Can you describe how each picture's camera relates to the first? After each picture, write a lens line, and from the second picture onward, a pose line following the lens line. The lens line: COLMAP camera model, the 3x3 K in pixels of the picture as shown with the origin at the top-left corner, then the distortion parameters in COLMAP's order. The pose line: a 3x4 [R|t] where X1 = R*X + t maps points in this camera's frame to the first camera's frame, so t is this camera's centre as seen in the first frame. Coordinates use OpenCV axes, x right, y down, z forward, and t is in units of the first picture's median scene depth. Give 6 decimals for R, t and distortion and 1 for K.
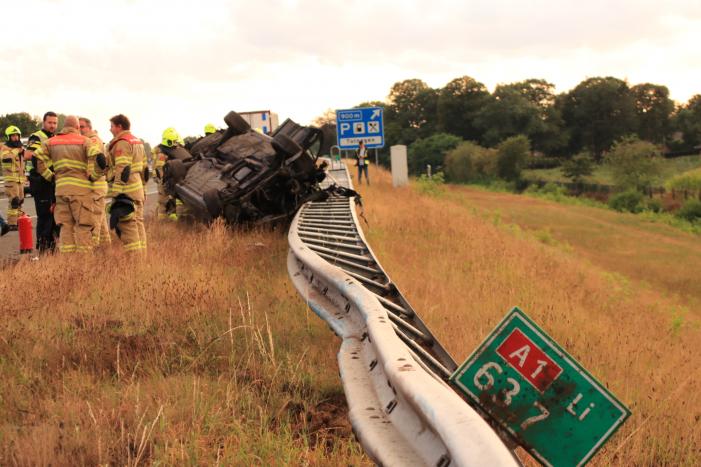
lens RADIAL K [[1743.4, 0, 352.1], [0, 1743.4, 259.2], [0, 0, 1]] dist [0.333663, 0.353193]
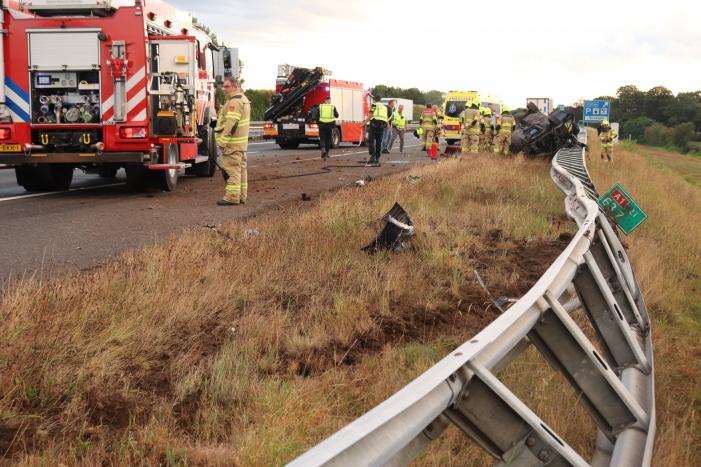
lens RADIAL K [[1065.9, 0, 349.5], [0, 1065.9, 236.1], [0, 0, 1]] dist [-0.065659, 0.095359]
pose [[0.970948, 0.105575, -0.214741, 0.004535], [-0.093241, 0.993400, 0.066806, 0.004523], [0.220377, -0.044843, 0.974384, -0.124295]]
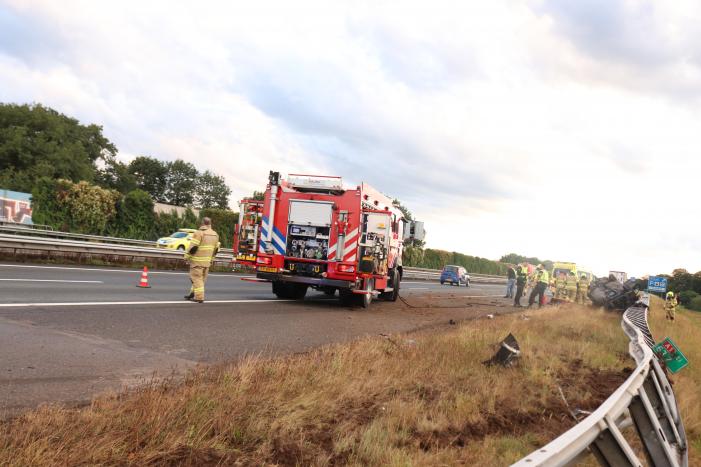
lens RADIAL K [[670.0, 0, 335.1], [0, 670.0, 221.4], [0, 0, 1]] dist [-0.154940, 0.140185]
pose [[0.879794, 0.146113, -0.452342, 0.005061], [-0.199453, 0.977239, -0.072269, 0.003324], [0.431486, 0.153803, 0.888912, -0.114302]]
